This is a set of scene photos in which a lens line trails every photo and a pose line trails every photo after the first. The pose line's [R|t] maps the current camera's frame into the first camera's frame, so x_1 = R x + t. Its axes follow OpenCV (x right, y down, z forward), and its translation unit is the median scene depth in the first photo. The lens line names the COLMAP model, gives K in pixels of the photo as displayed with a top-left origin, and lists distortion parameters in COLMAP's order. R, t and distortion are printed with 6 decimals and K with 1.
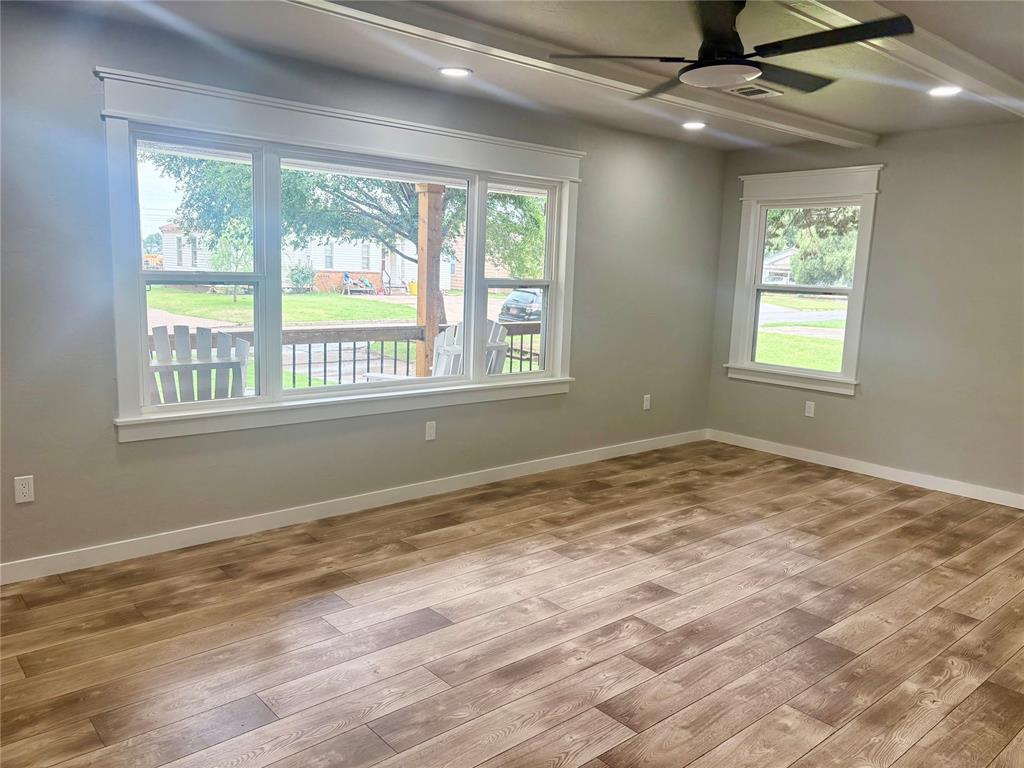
lens RADIAL K [[778.9, 0, 515.6], [0, 778.9, 380.7], [0, 0, 1]] dist [0.055990, -0.064080]
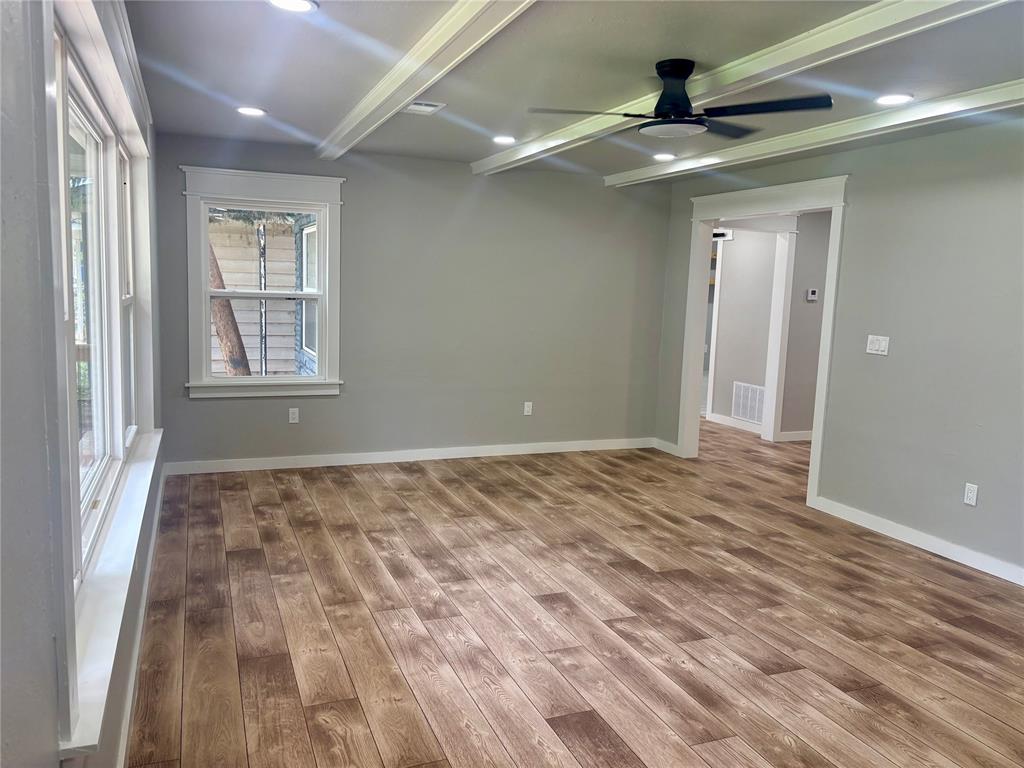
lens RADIAL K [[778.9, 0, 515.6], [0, 778.9, 380.7], [0, 0, 1]] dist [0.055990, -0.064080]
pose [[0.328259, -0.140424, 0.934092, -0.711804], [0.117682, 0.987263, 0.107061, -0.126078], [-0.937228, 0.074782, 0.340603, 0.622684]]
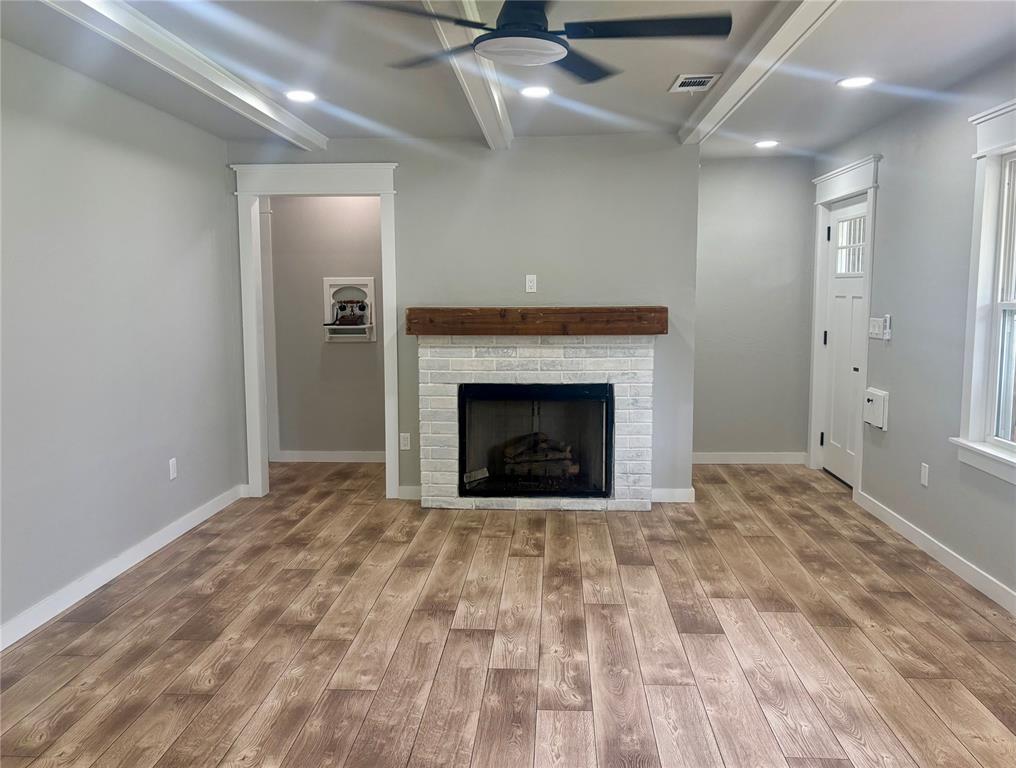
lens RADIAL K [[818.2, 0, 508.0], [0, 818.2, 384.0], [0, 0, 1]] dist [0.004154, 0.014128]
pose [[-0.704878, 0.048734, -0.707652, 0.674265], [-0.124044, 0.973795, 0.190620, -0.150312], [0.698398, 0.222144, -0.680362, 1.231590]]
